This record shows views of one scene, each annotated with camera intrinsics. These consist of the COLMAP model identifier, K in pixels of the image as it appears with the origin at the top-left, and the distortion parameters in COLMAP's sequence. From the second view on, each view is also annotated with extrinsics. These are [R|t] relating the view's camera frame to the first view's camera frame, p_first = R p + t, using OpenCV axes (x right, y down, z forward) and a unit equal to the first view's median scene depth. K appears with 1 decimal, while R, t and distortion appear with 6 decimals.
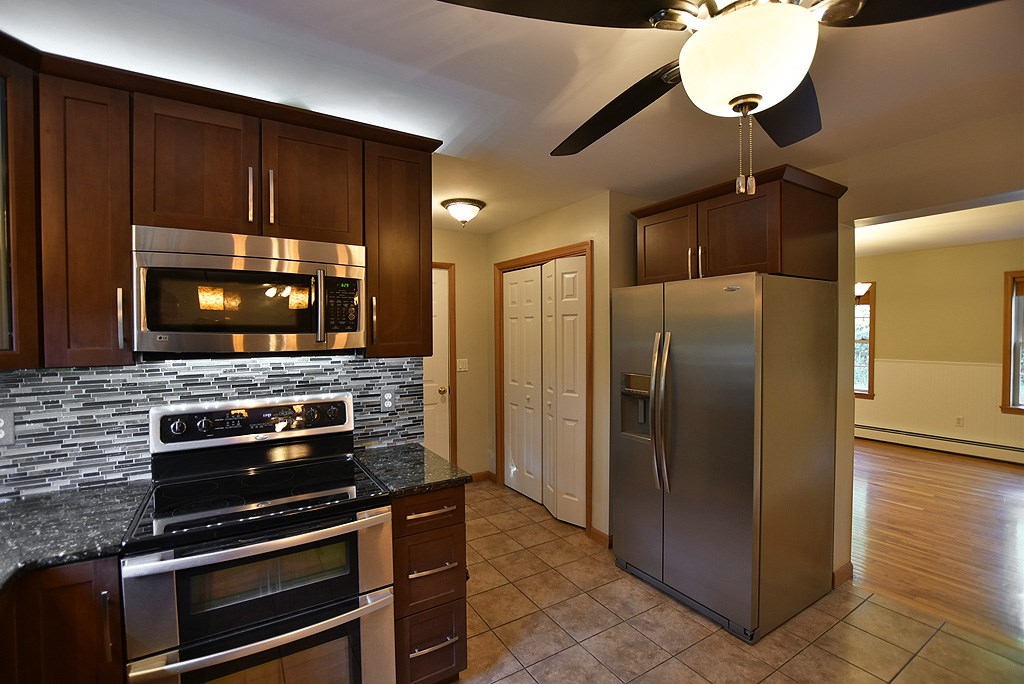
lens RADIAL K [[451.4, 0, 508.4], [0, 451.4, 344.9], [0, 0, 1]] dist [-0.029848, 0.002103]
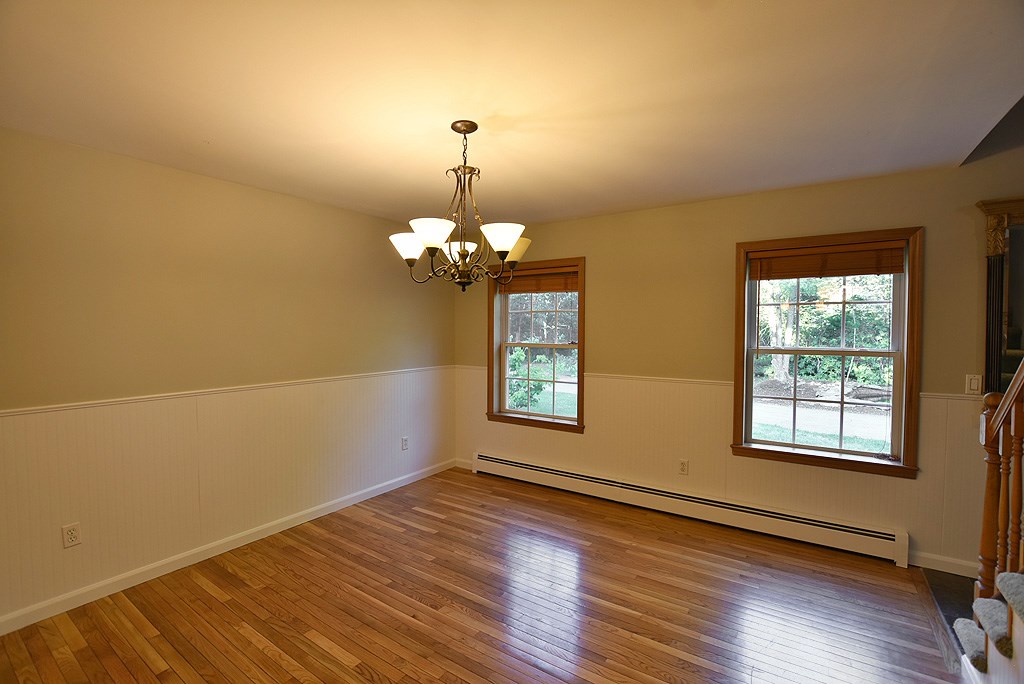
lens RADIAL K [[451.4, 0, 513.2], [0, 451.4, 337.4], [0, 0, 1]] dist [-0.029848, 0.002103]
pose [[0.908795, 0.011423, 0.417088, 0.537731], [-0.004323, 0.999829, -0.017964, -0.010105], [-0.417222, 0.014522, 0.908689, 0.513368]]
